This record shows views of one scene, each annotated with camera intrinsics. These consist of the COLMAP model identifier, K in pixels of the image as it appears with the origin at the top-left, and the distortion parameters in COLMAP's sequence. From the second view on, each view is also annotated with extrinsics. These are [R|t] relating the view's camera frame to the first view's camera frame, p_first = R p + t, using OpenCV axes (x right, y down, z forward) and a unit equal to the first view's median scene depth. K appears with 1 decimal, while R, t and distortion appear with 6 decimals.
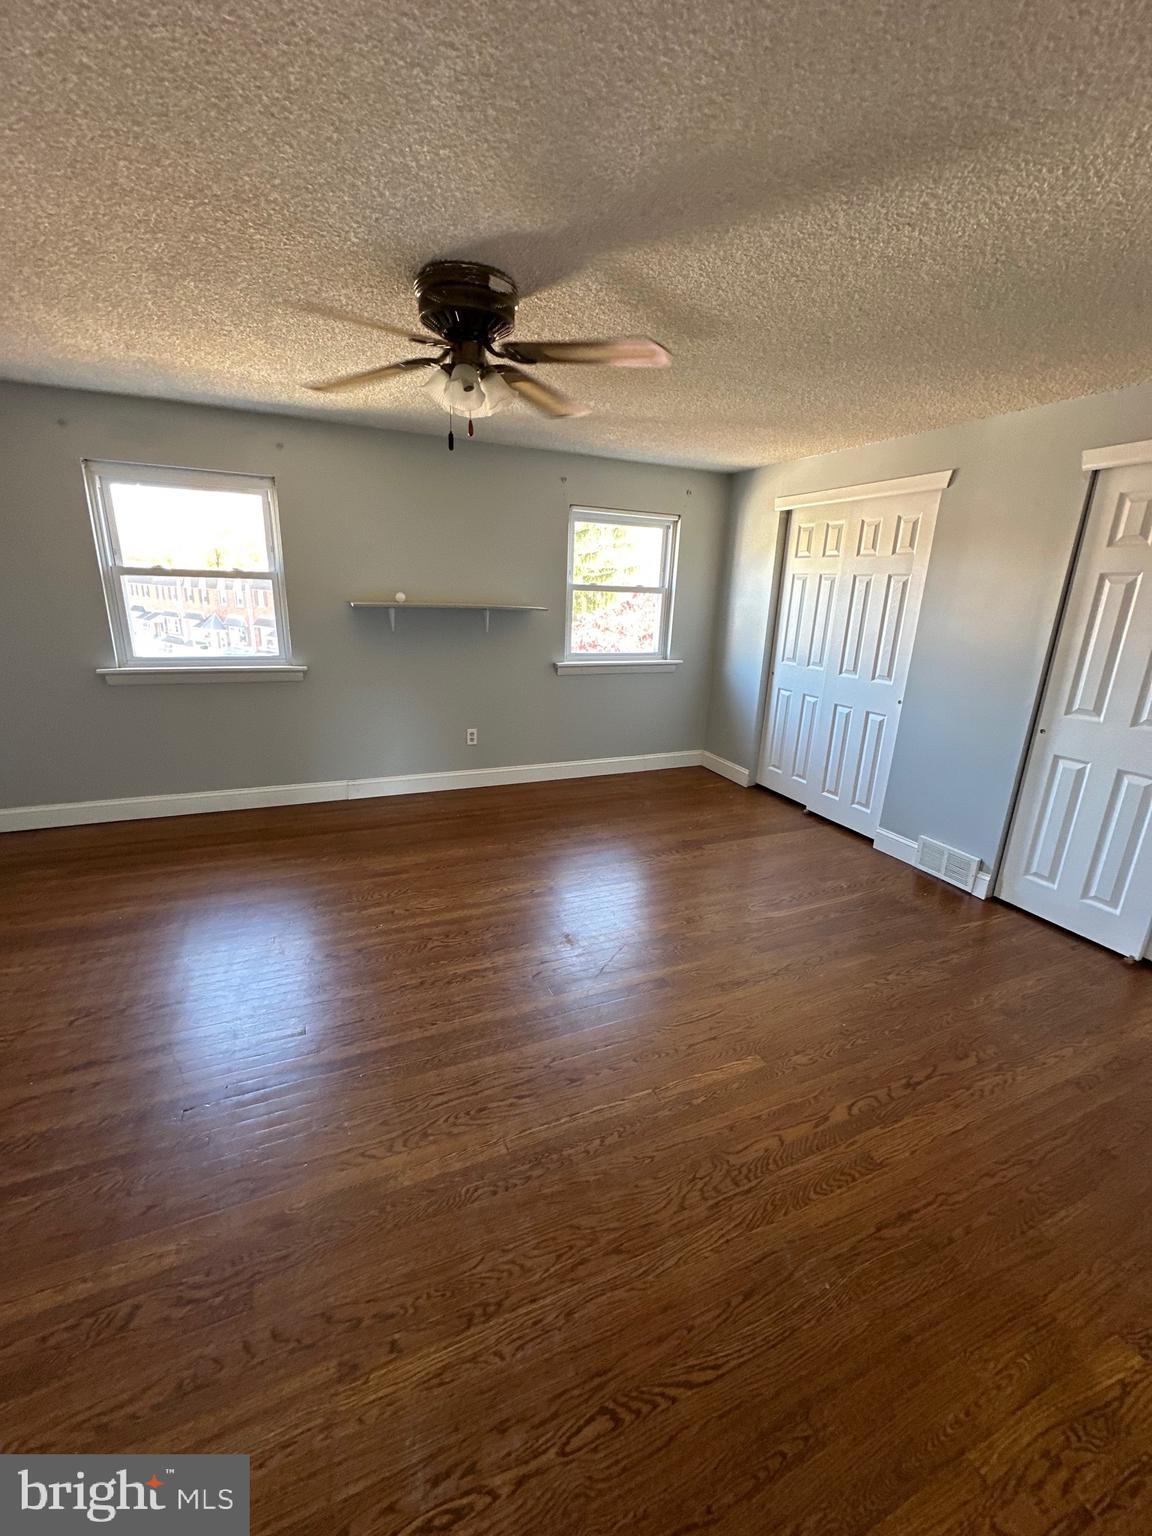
lens RADIAL K [[611.5, 0, 575.1], [0, 611.5, 767.3], [0, 0, 1]] dist [-0.003646, 0.001033]
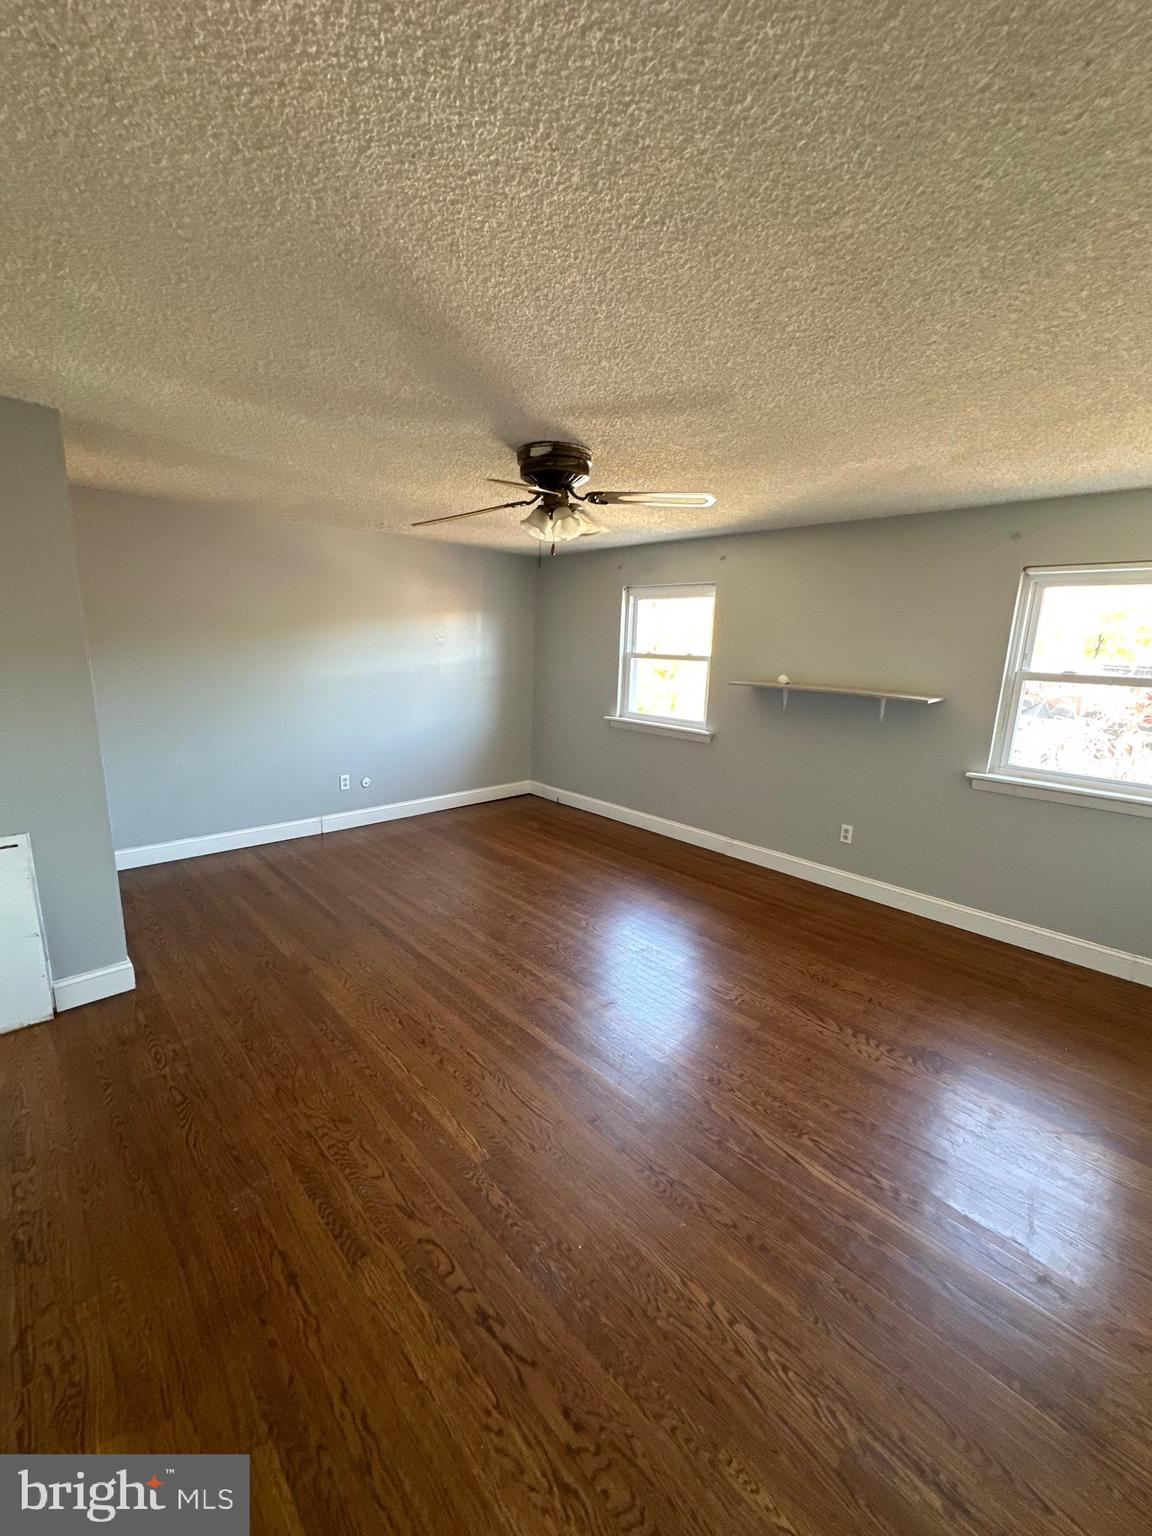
lens RADIAL K [[611.5, 0, 577.4], [0, 611.5, 770.1], [0, 0, 1]] dist [-0.003646, 0.001033]
pose [[0.348701, 0.169628, -0.921756, 0.622007], [-0.286730, 0.955638, 0.067393, -0.107492], [0.892297, 0.240795, 0.381869, 0.351754]]
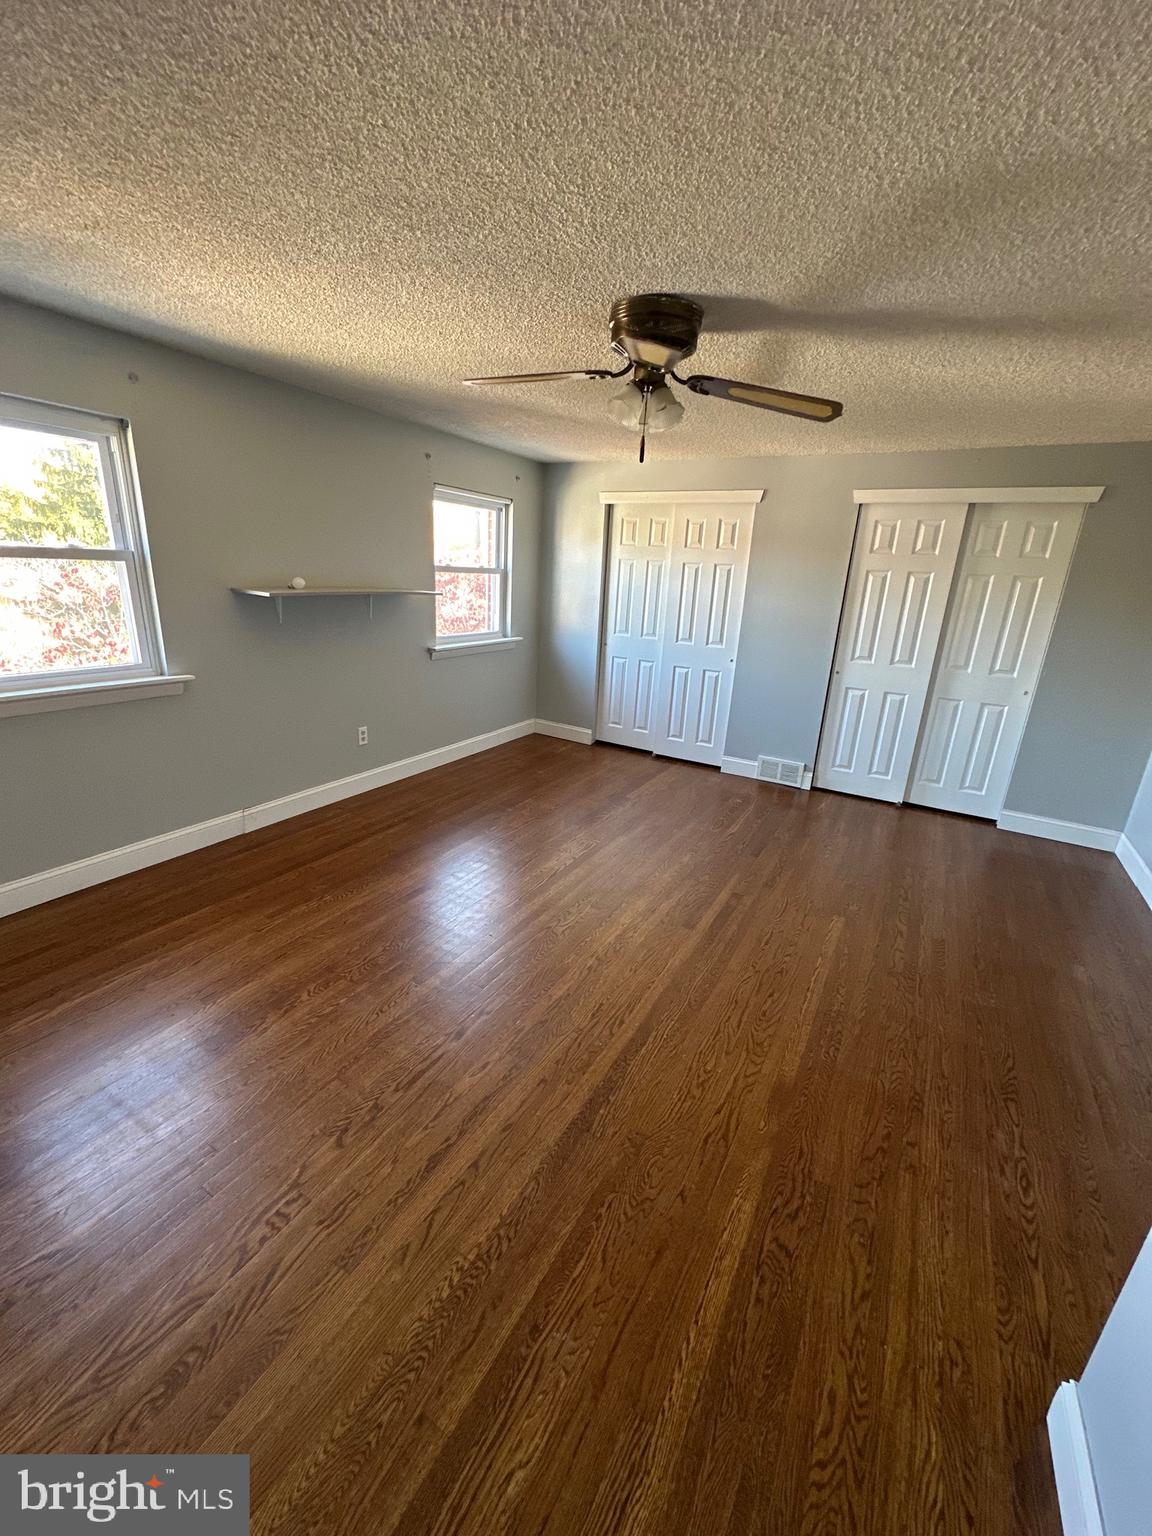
lens RADIAL K [[611.5, 0, 575.0], [0, 611.5, 767.9], [0, 0, 1]] dist [-0.003646, 0.001033]
pose [[0.807744, -0.177407, 0.562207, -0.535740], [0.146791, 0.984135, 0.099648, -0.058621], [-0.570966, 0.002037, 0.820971, 0.093729]]
